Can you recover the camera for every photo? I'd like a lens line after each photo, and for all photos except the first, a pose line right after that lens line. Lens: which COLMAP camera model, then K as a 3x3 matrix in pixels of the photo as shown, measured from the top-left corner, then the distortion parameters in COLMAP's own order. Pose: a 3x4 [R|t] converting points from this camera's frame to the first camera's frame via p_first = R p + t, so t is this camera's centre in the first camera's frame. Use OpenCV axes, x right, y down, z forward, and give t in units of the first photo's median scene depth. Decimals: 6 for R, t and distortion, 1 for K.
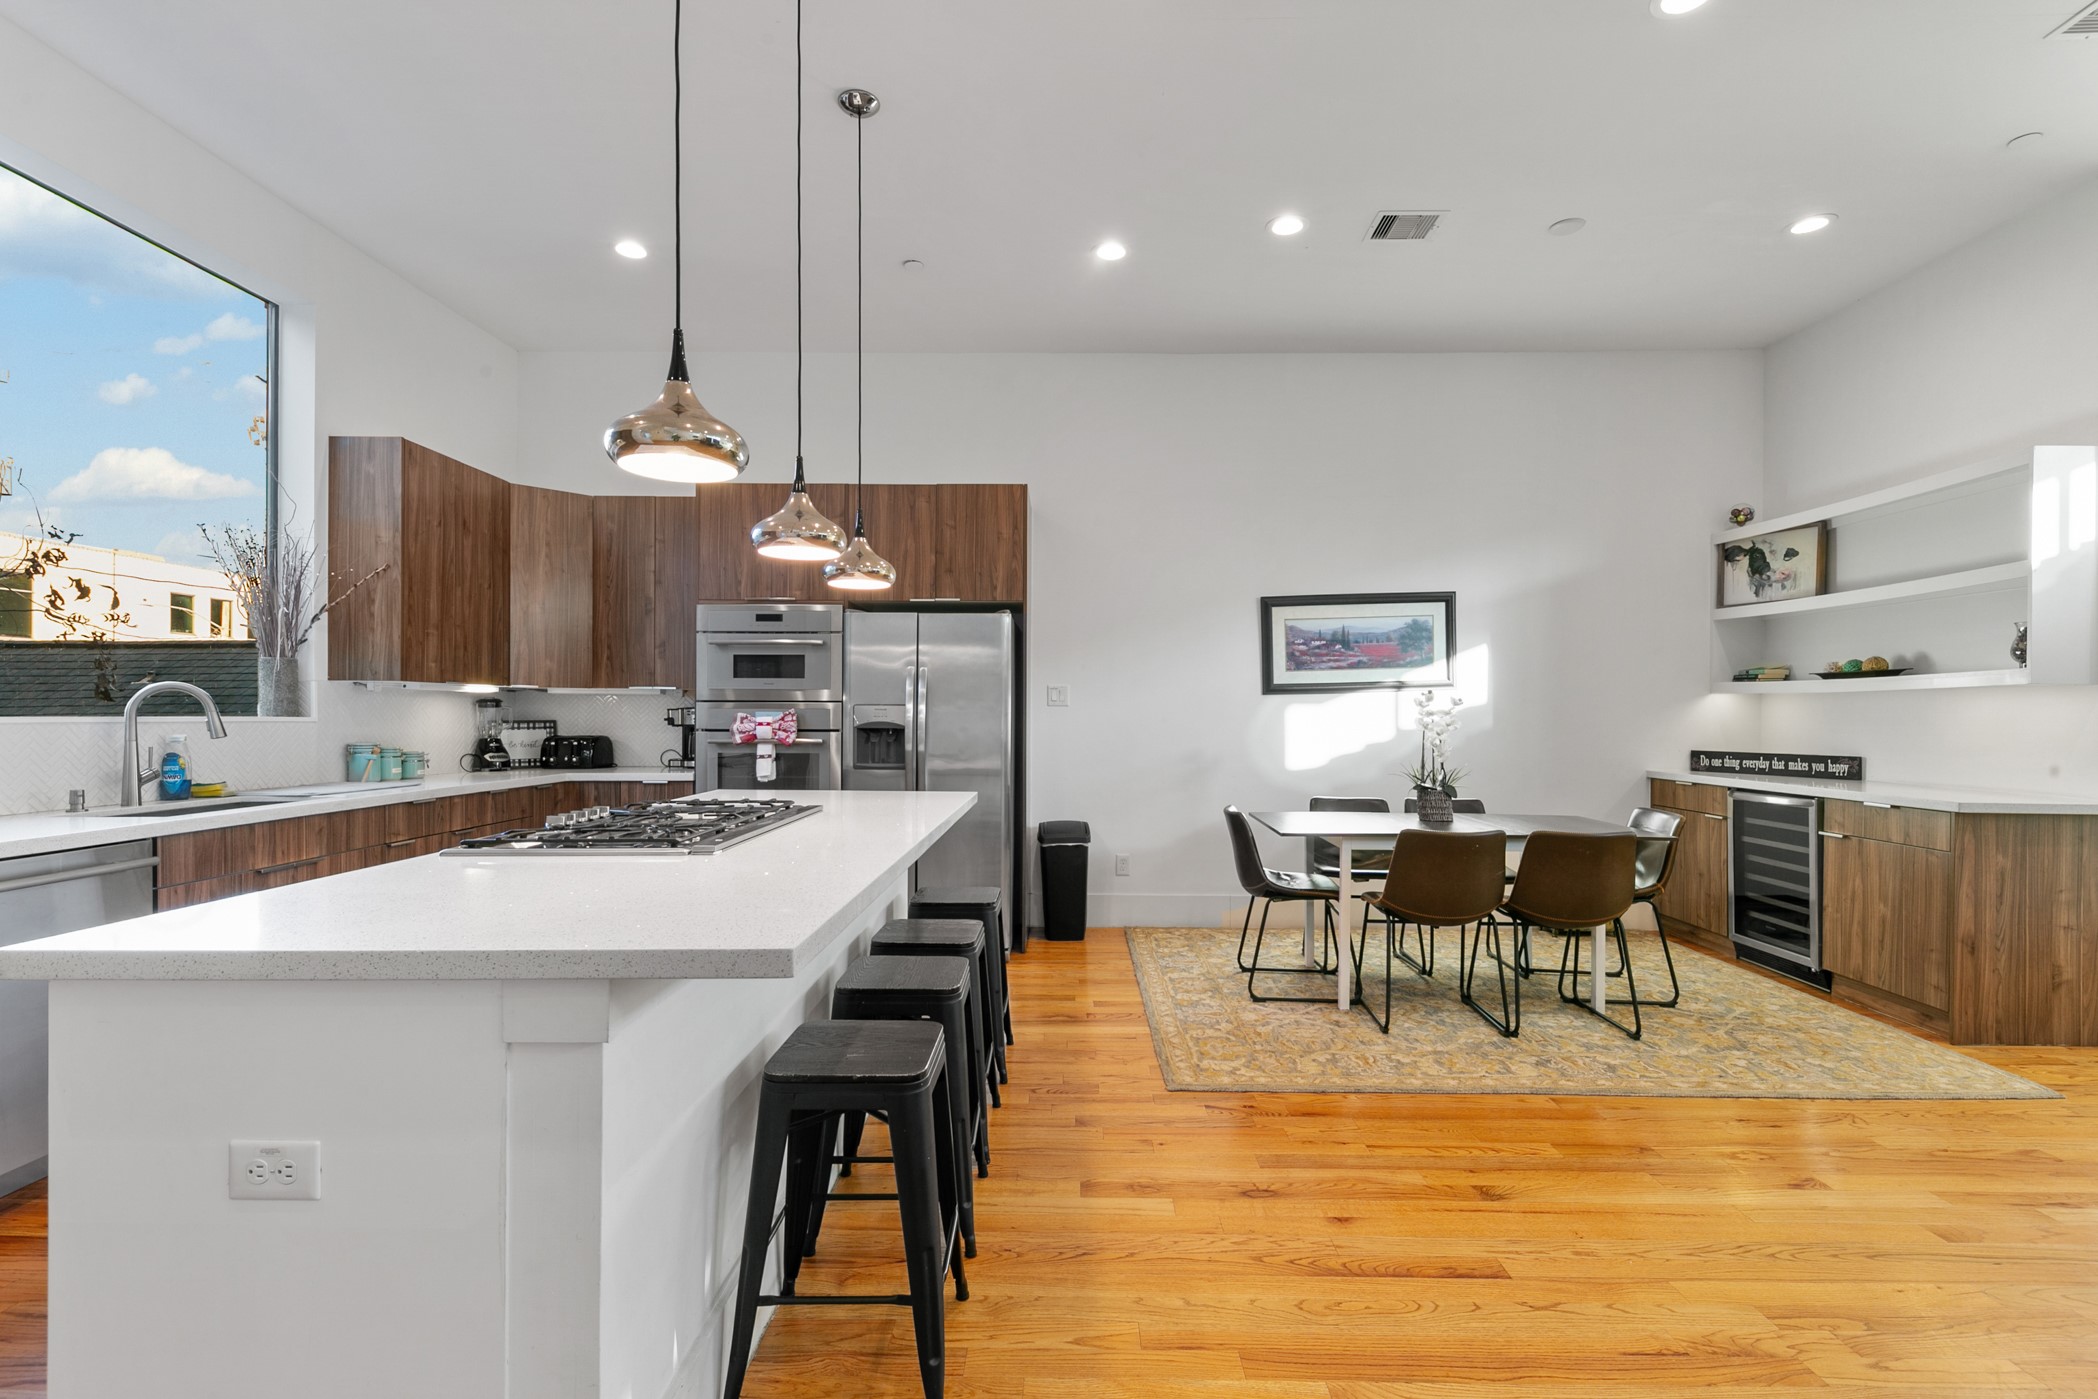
lens RADIAL K [[948.5, 0, 1056.9], [0, 948.5, 713.2], [0, 0, 1]] dist [0.005842, 0.000317]
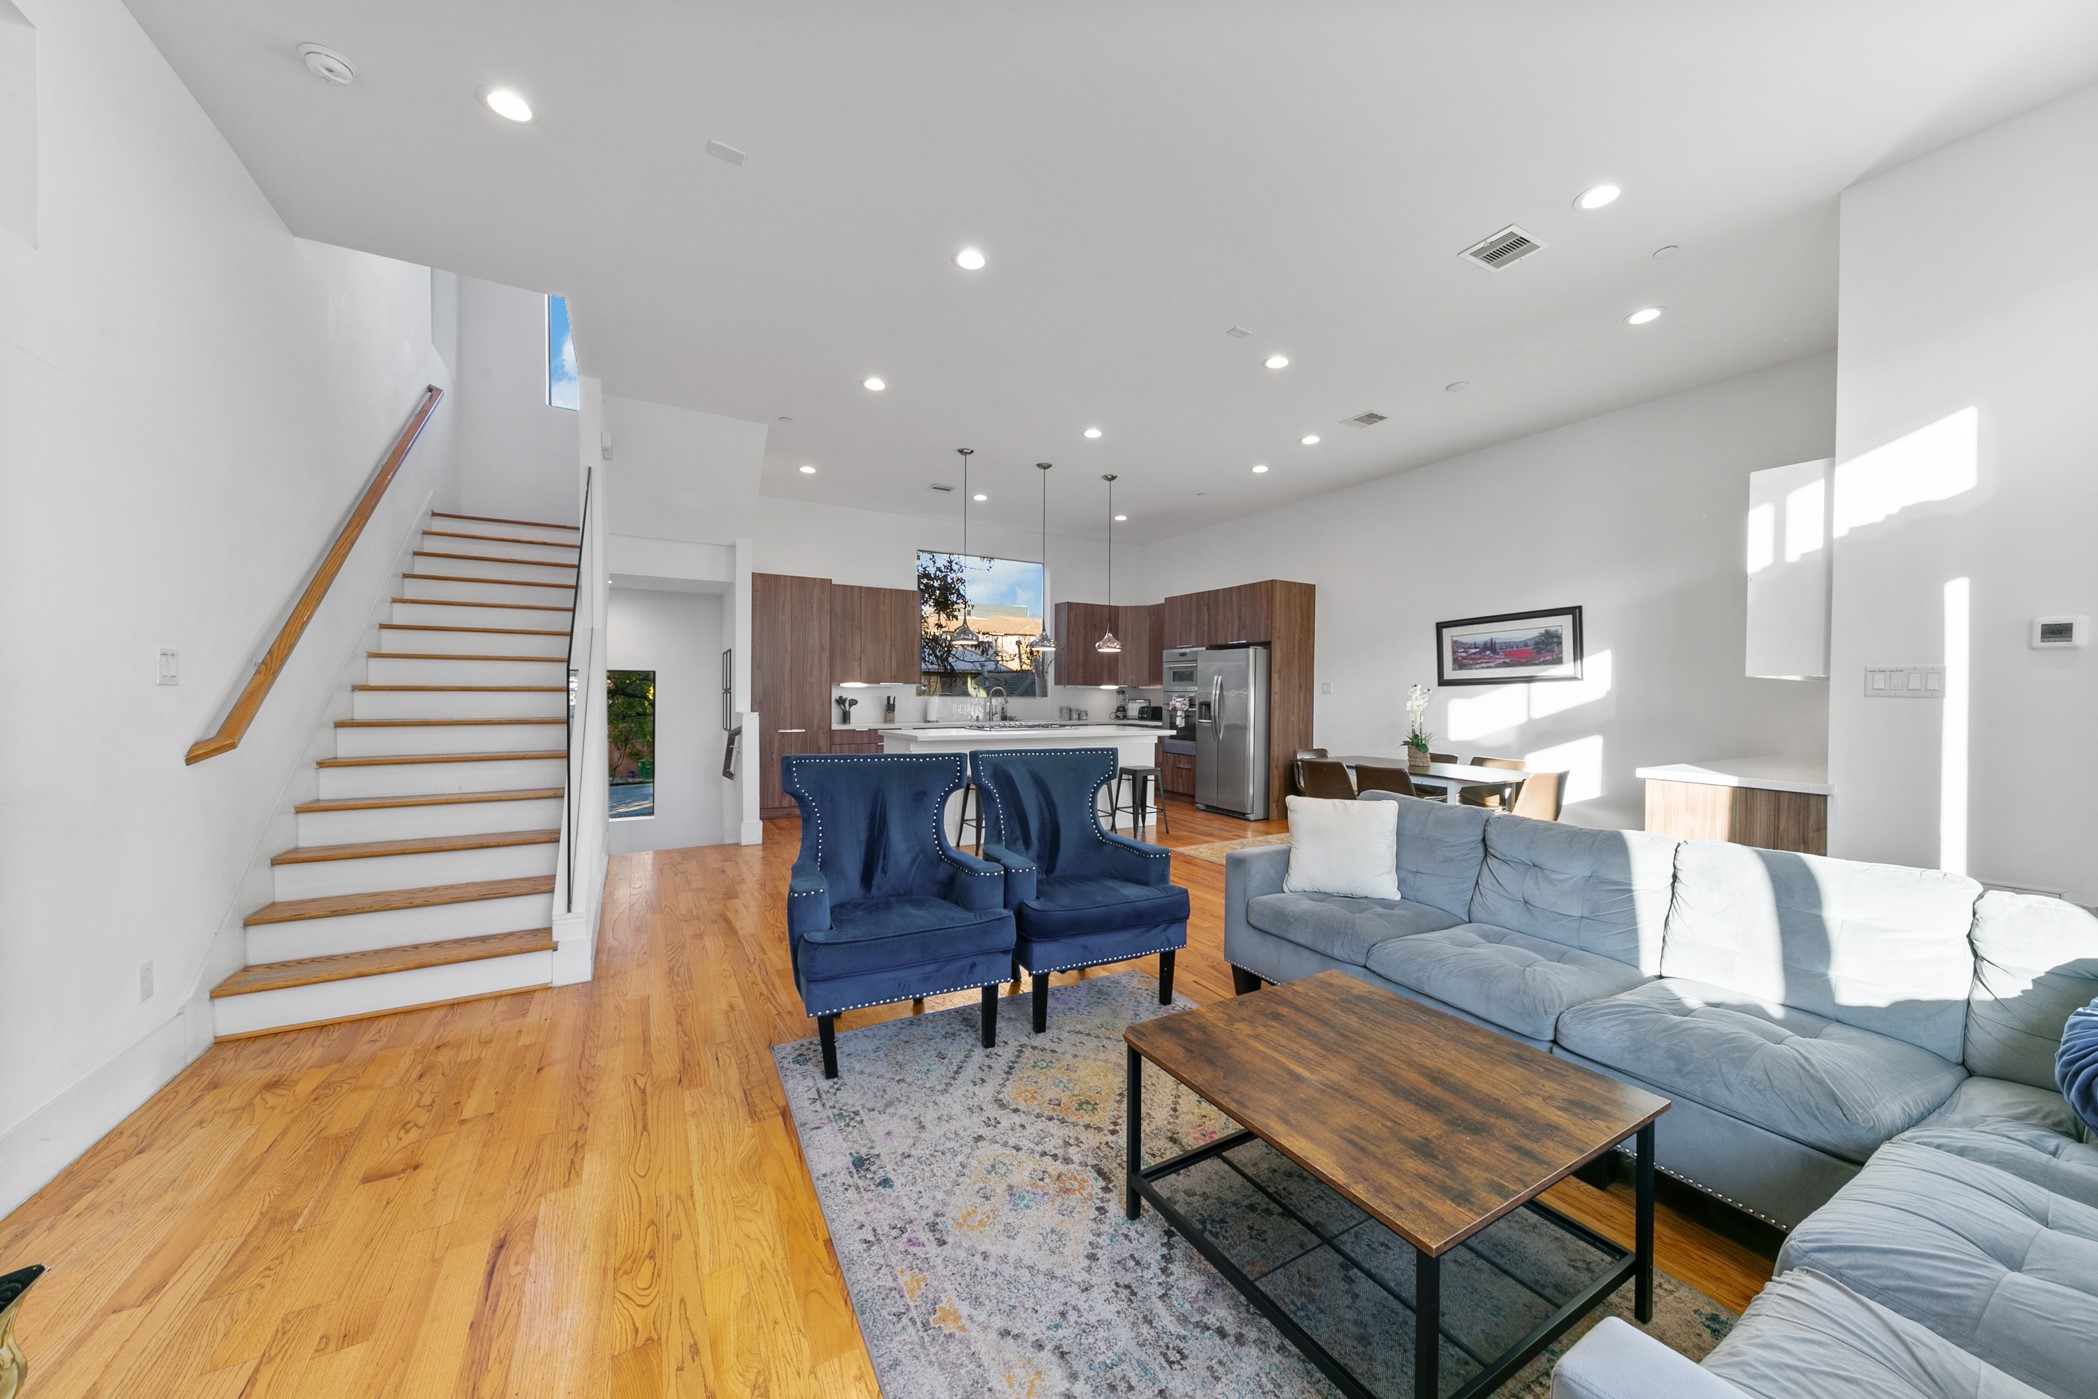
lens RADIAL K [[732.7, 0, 1052.4], [0, 732.7, 696.2], [0, 0, 1]] dist [-0.000446, -0.000008]
pose [[0.521572, 0.003360, -0.853201, 0.932935], [-0.004782, 0.999988, 0.001014, -0.001996], [0.853194, 0.003551, 0.521582, -0.146870]]
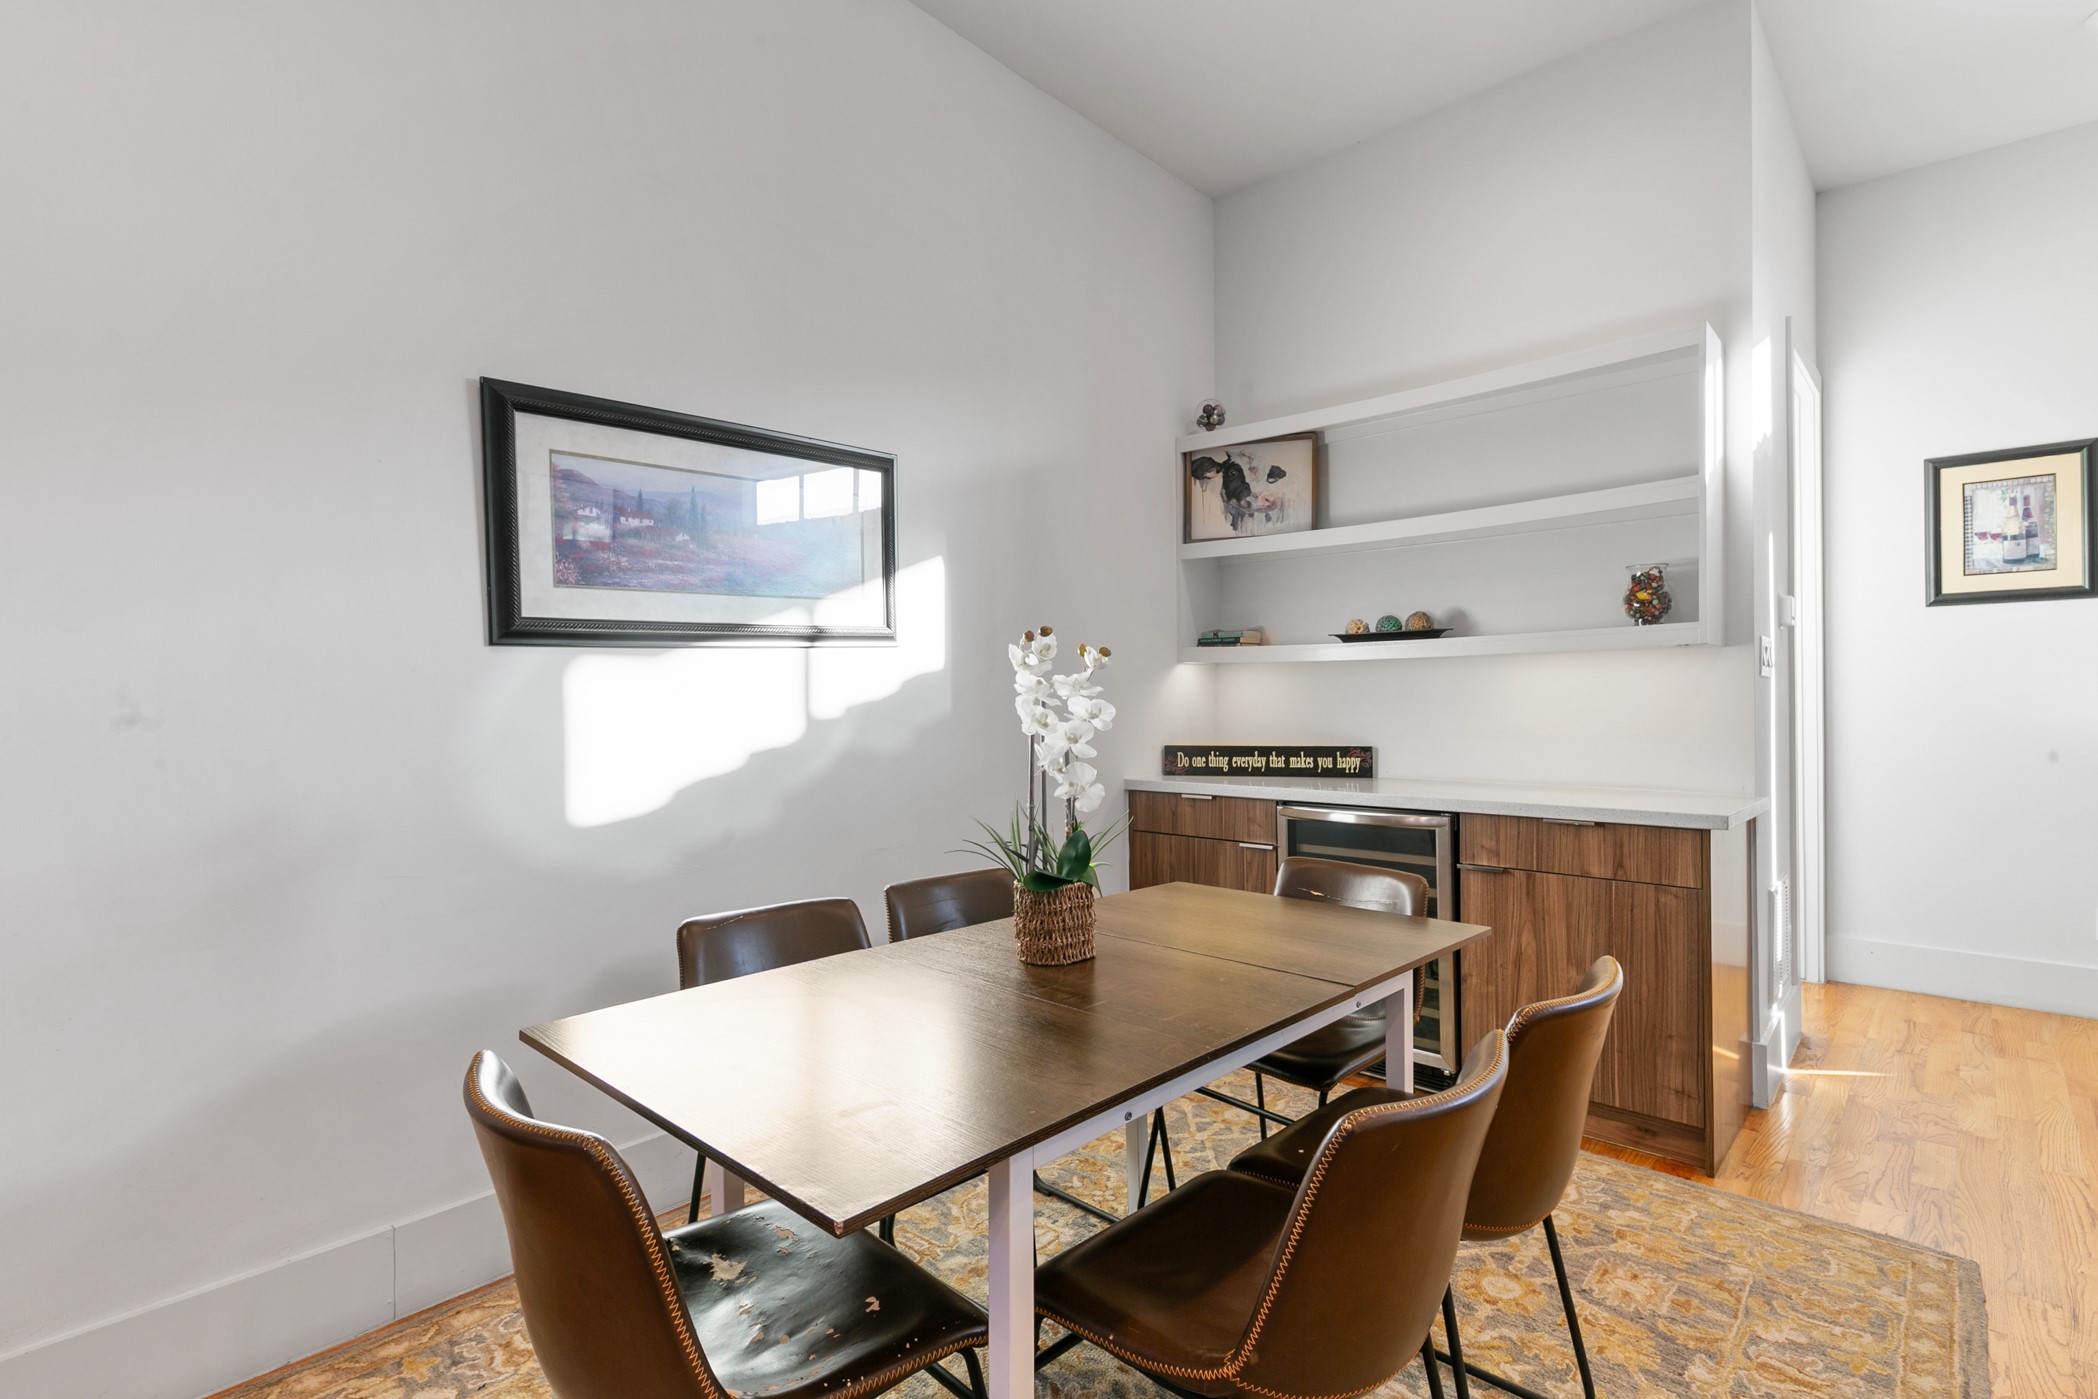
lens RADIAL K [[1012.0, 0, 1060.0], [0, 1012.0, 701.3], [0, 0, 1]] dist [0.002157, -0.001176]
pose [[0.665218, -0.010871, 0.746570, 0.072916], [0.012122, 0.999919, 0.003759, 0.003532], [-0.746551, 0.006549, 0.665296, 0.595348]]
